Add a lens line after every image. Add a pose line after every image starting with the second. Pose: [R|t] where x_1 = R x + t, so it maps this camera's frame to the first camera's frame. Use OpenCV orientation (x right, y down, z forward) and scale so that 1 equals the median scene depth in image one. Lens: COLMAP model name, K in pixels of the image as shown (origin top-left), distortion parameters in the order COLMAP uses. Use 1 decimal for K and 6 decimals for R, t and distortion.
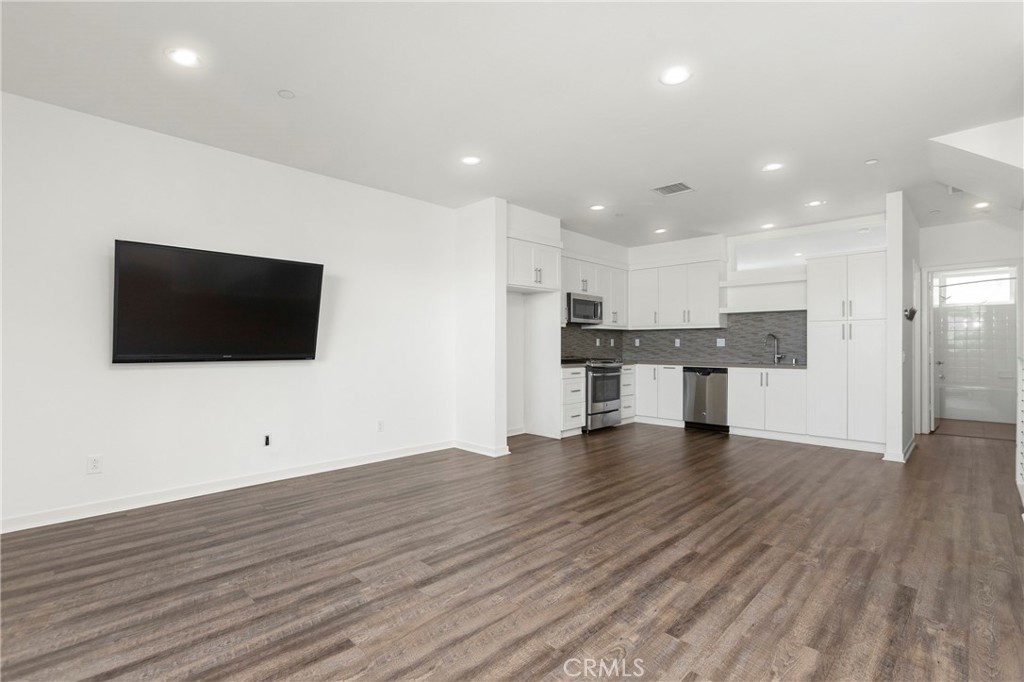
lens RADIAL K [[471.3, 0, 516.6], [0, 471.3, 343.7], [0, 0, 1]] dist [-0.009522, 0.002346]
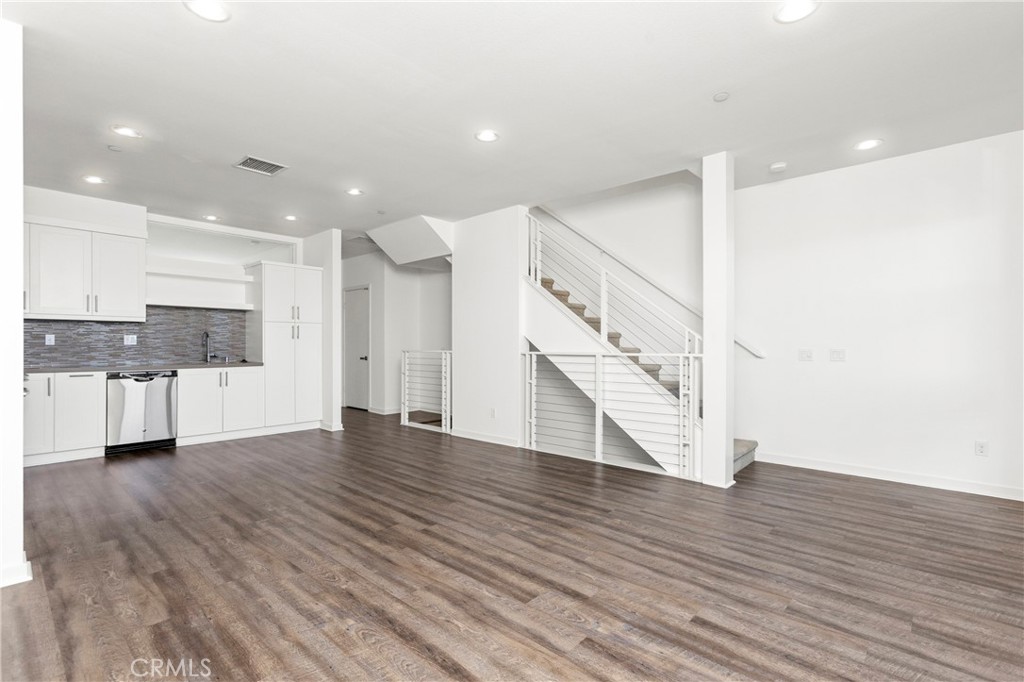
lens RADIAL K [[471.3, 0, 506.5], [0, 471.3, 342.3], [0, 0, 1]] dist [-0.009522, 0.002346]
pose [[-0.025398, 0.007232, 0.999651, -0.437878], [-0.004942, 0.999961, -0.007360, 0.005050], [-0.999665, -0.005127, -0.025361, 0.450438]]
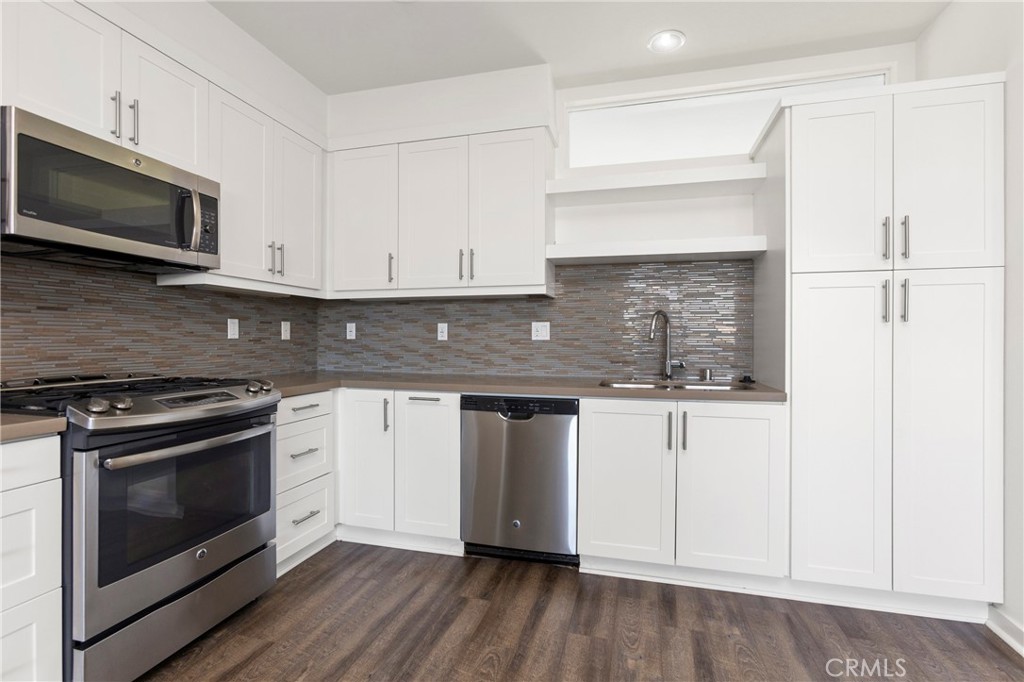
lens RADIAL K [[471.3, 0, 515.6], [0, 471.3, 342.8], [0, 0, 1]] dist [-0.009522, 0.002346]
pose [[0.874441, -0.001970, 0.485128, 0.239147], [-0.004280, 0.999922, 0.011774, 0.003434], [-0.485113, -0.012372, 0.874364, 0.739453]]
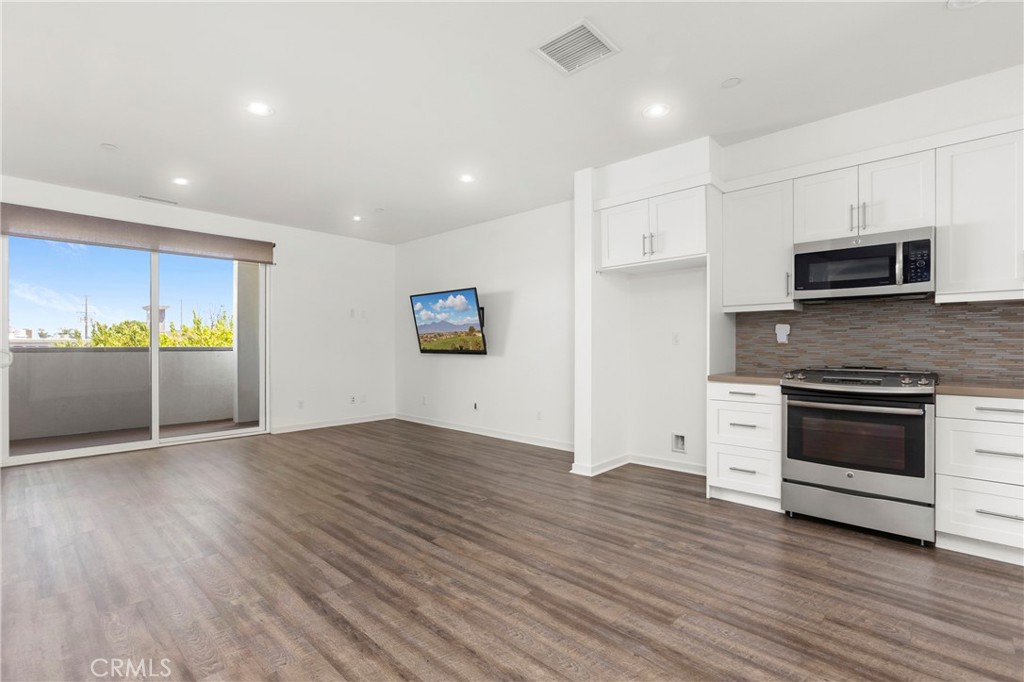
lens RADIAL K [[471.3, 0, 515.5], [0, 471.3, 340.3], [0, 0, 1]] dist [-0.009522, 0.002346]
pose [[0.026866, -0.009074, -0.999598, 0.688621], [0.003835, 0.999952, -0.008974, 0.003822], [0.999632, -0.003593, 0.026900, 0.730937]]
